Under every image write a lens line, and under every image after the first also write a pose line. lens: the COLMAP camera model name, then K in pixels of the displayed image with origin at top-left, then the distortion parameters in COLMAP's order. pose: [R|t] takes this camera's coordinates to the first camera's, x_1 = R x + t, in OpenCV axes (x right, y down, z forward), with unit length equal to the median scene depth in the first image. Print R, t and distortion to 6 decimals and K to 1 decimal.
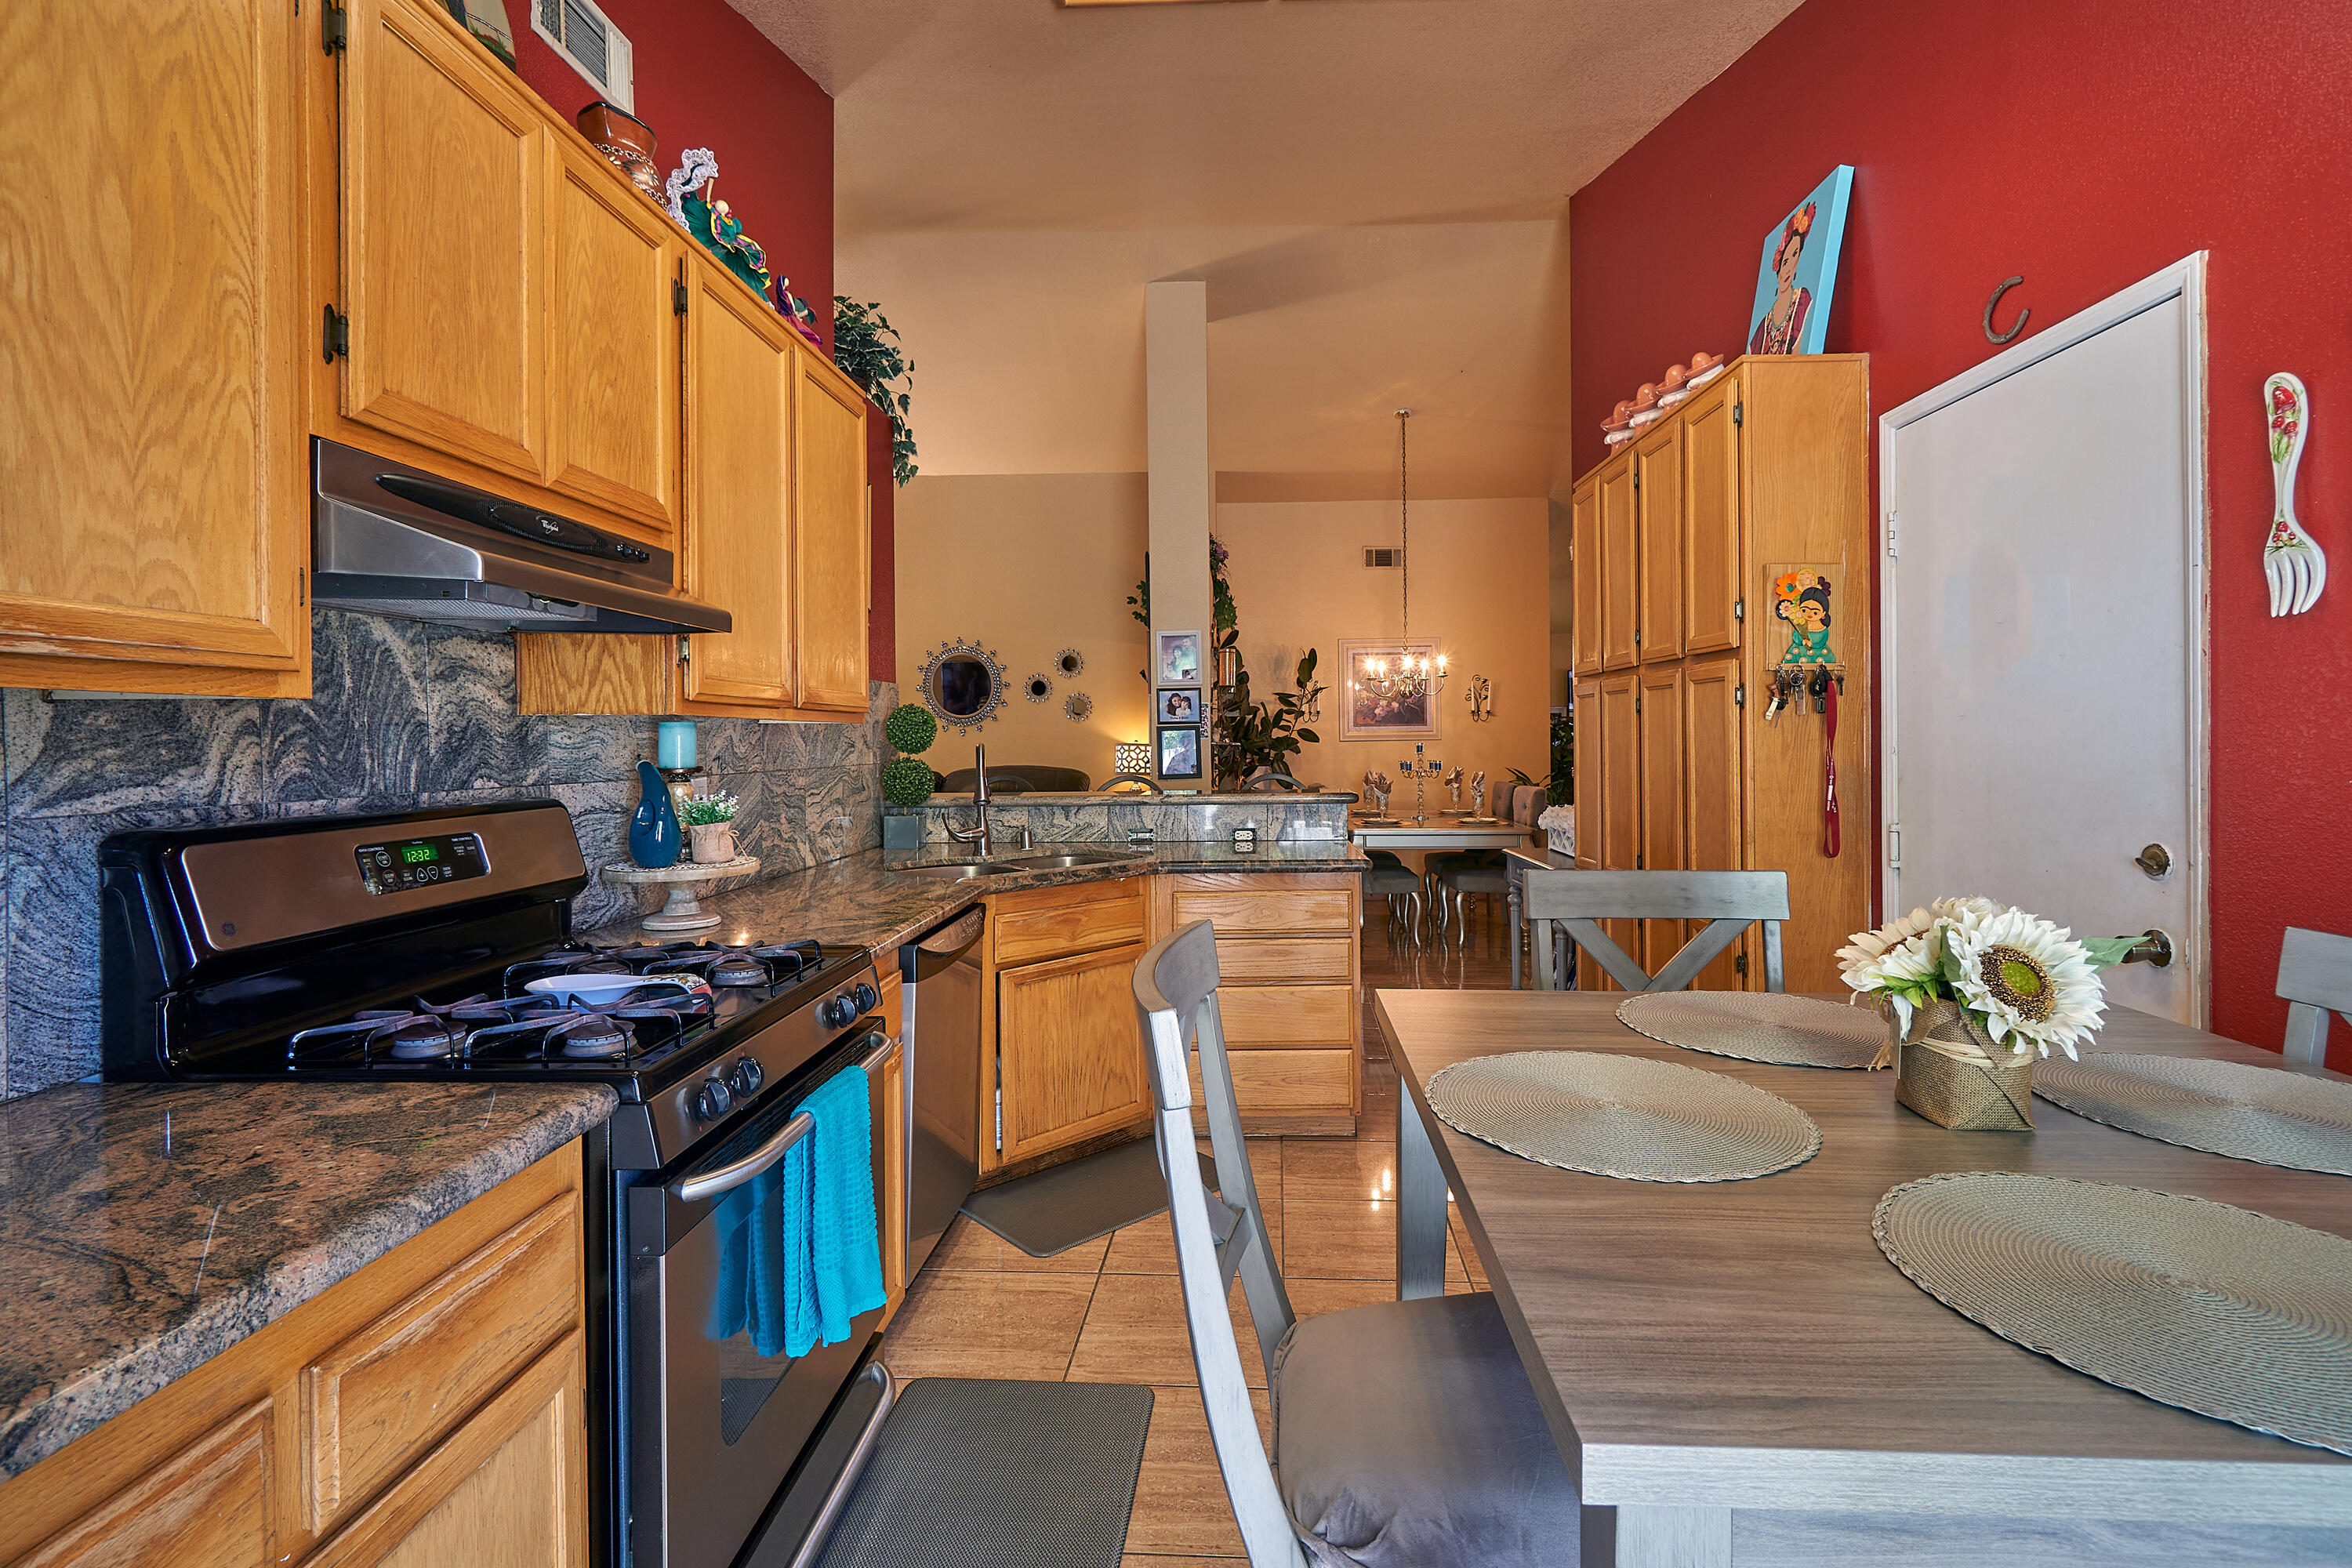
lens RADIAL K [[1075.5, 0, 1180.4], [0, 1075.5, 756.2], [0, 0, 1]] dist [0.000862, -0.001490]
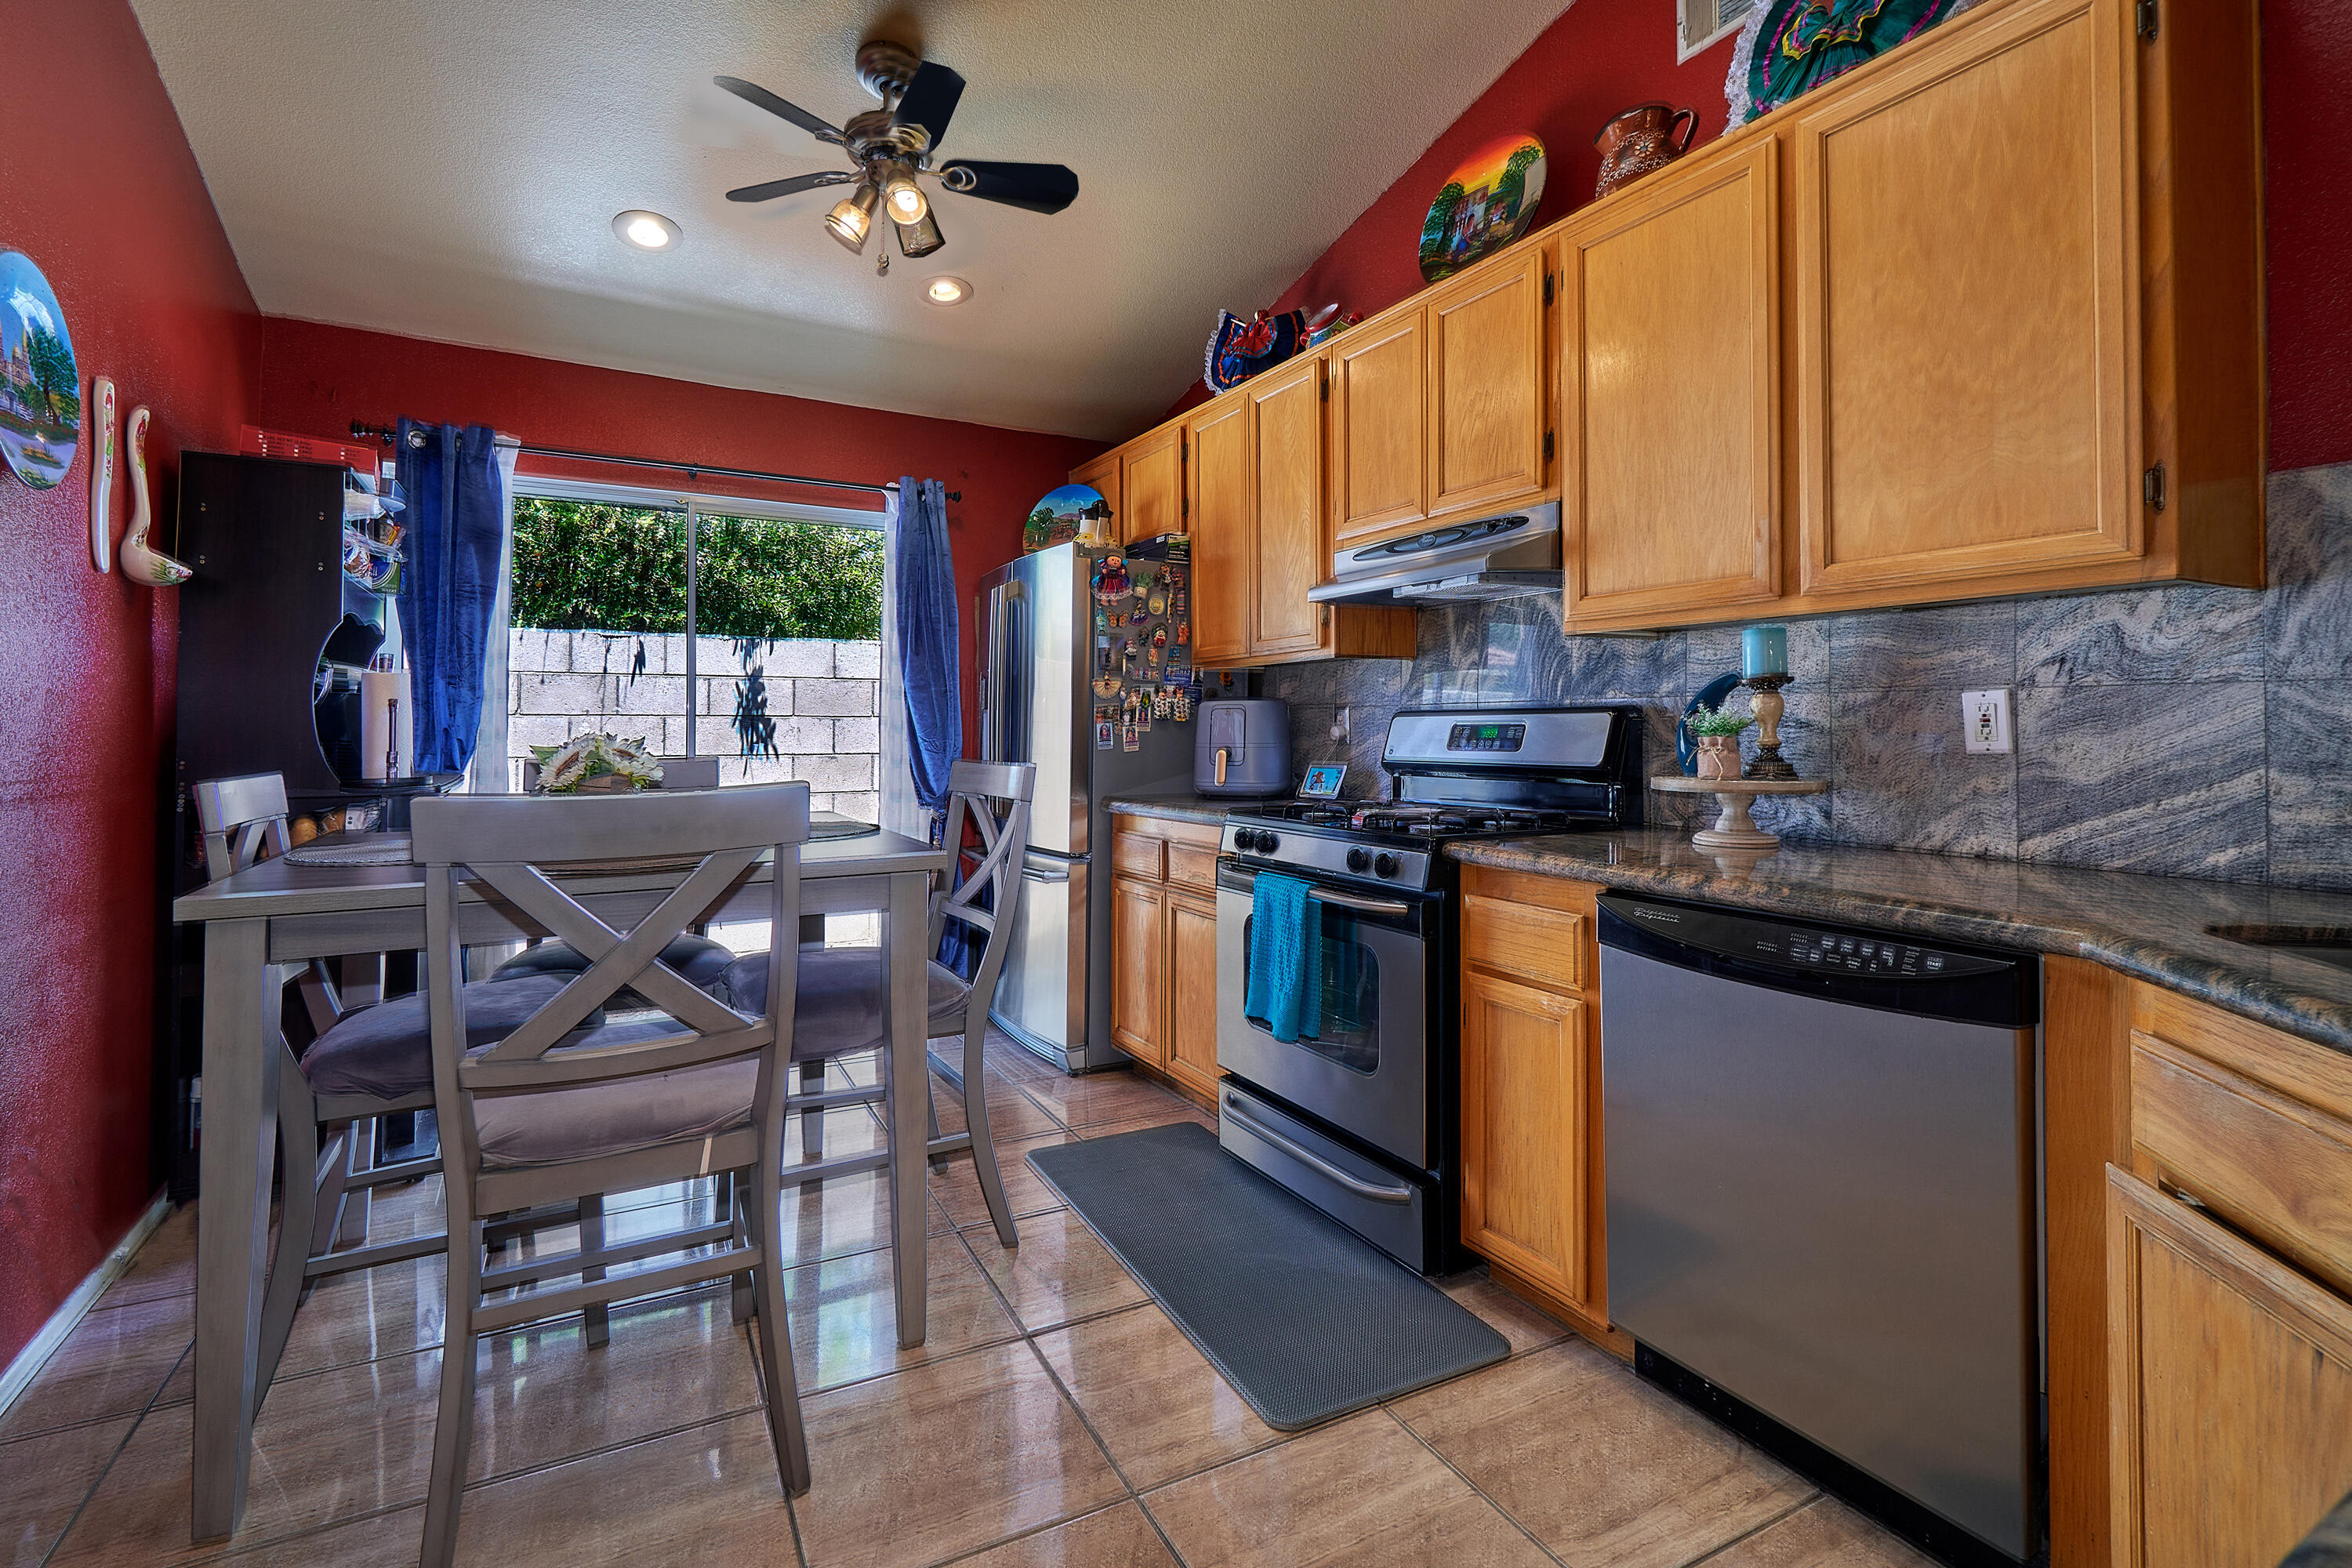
lens RADIAL K [[1075.1, 0, 1175.5], [0, 1075.1, 695.7], [0, 0, 1]] dist [0.010656, 0.000095]
pose [[-0.833011, -0.002038, -0.553253, 0.594907], [0.006226, 0.999895, -0.013058, 0.044341], [0.553222, -0.014322, -0.832911, 1.896331]]
